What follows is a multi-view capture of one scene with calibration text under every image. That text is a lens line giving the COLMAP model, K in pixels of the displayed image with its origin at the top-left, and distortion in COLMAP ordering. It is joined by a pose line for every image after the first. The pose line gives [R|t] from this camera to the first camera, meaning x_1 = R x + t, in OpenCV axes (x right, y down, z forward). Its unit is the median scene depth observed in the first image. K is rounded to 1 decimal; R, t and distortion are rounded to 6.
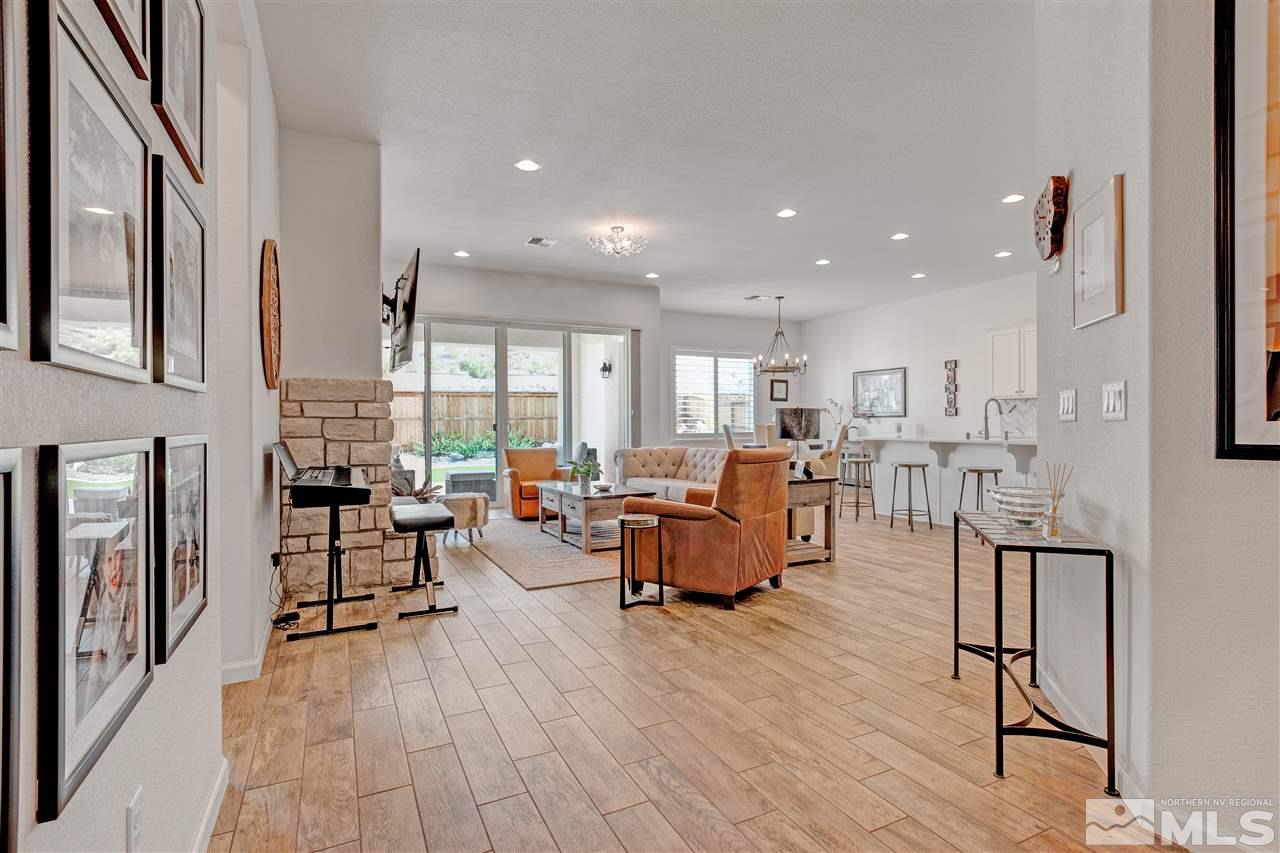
lens RADIAL K [[628.0, 0, 634.5], [0, 628.0, 422.5], [0, 0, 1]] dist [-0.002532, 0.002066]
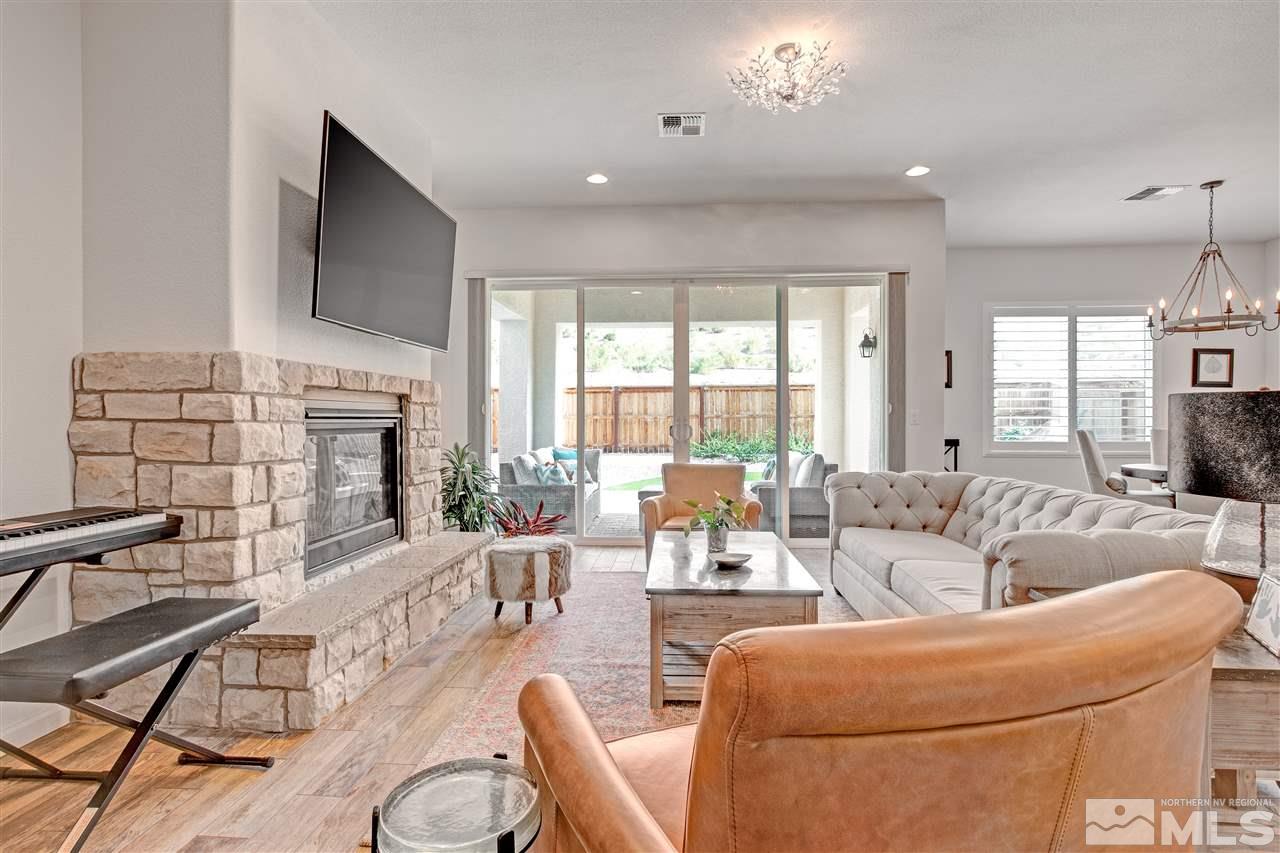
lens RADIAL K [[628.0, 0, 641.9], [0, 628.0, 420.4], [0, 0, 1]] dist [-0.002532, 0.002066]
pose [[0.868223, 0.005234, -0.496147, 0.109481], [-0.004225, 0.999986, 0.003155, -0.006636], [0.496157, -0.000643, 0.868233, 0.429025]]
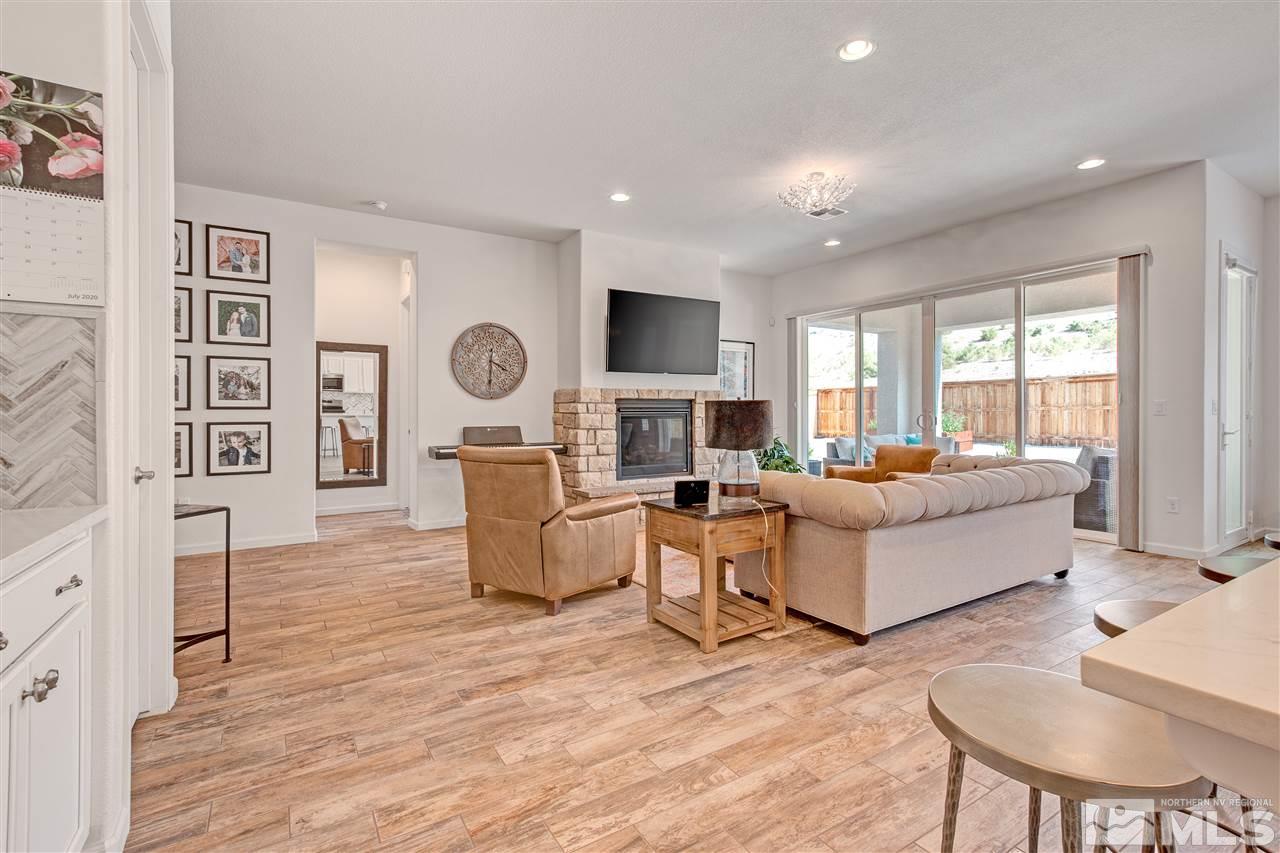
lens RADIAL K [[585.5, 0, 642.0], [0, 585.5, 415.0], [0, 0, 1]] dist [0.003328, 0.000306]
pose [[0.100563, 0.008904, -0.994891, 0.607258], [0.001365, 0.999958, 0.009088, -0.009076], [0.994930, -0.002272, 0.100547, 0.617108]]
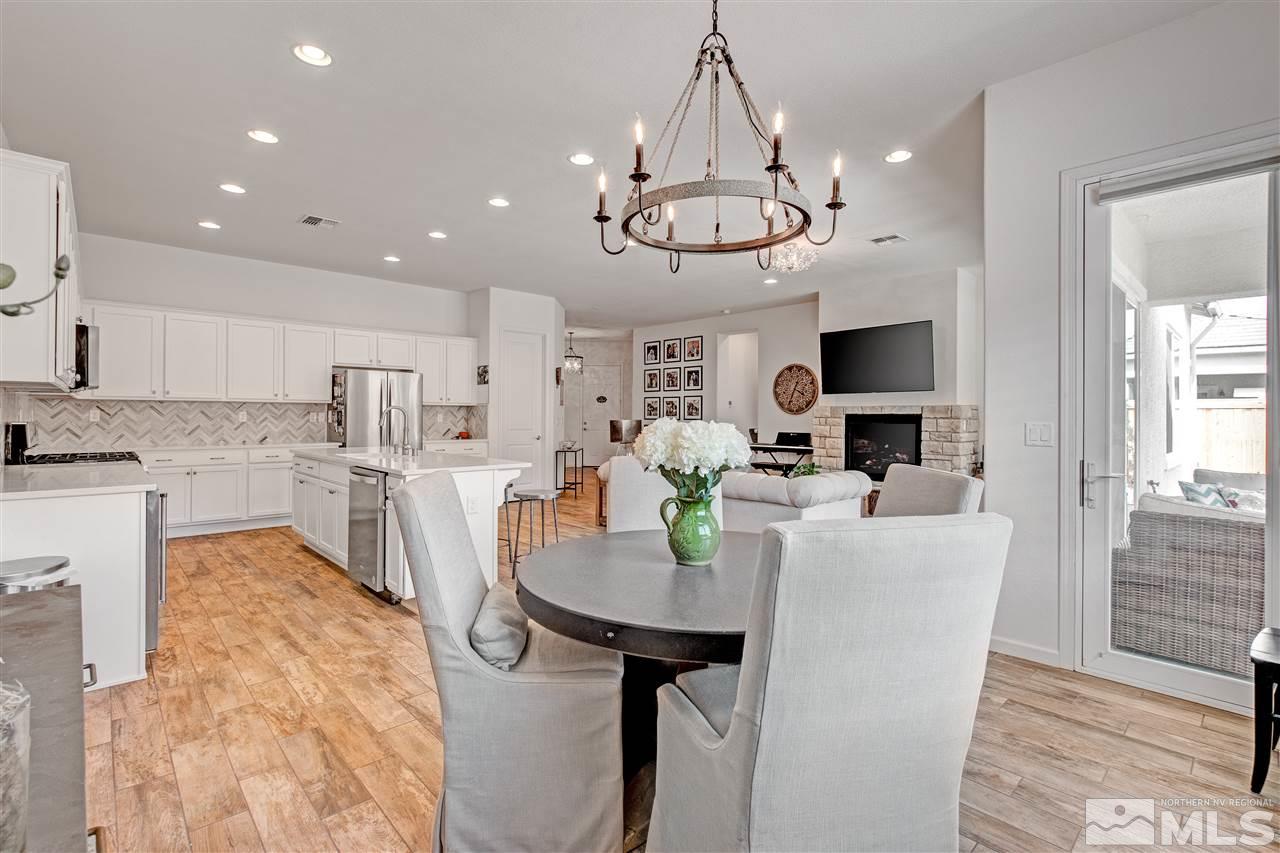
lens RADIAL K [[585.5, 0, 639.2], [0, 585.5, 418.1], [0, 0, 1]] dist [0.003328, 0.000306]
pose [[-0.957531, -0.001532, -0.288326, 0.430538], [-0.003429, 0.999976, 0.006076, -0.023811], [0.288310, 0.006807, -0.957513, 1.635279]]
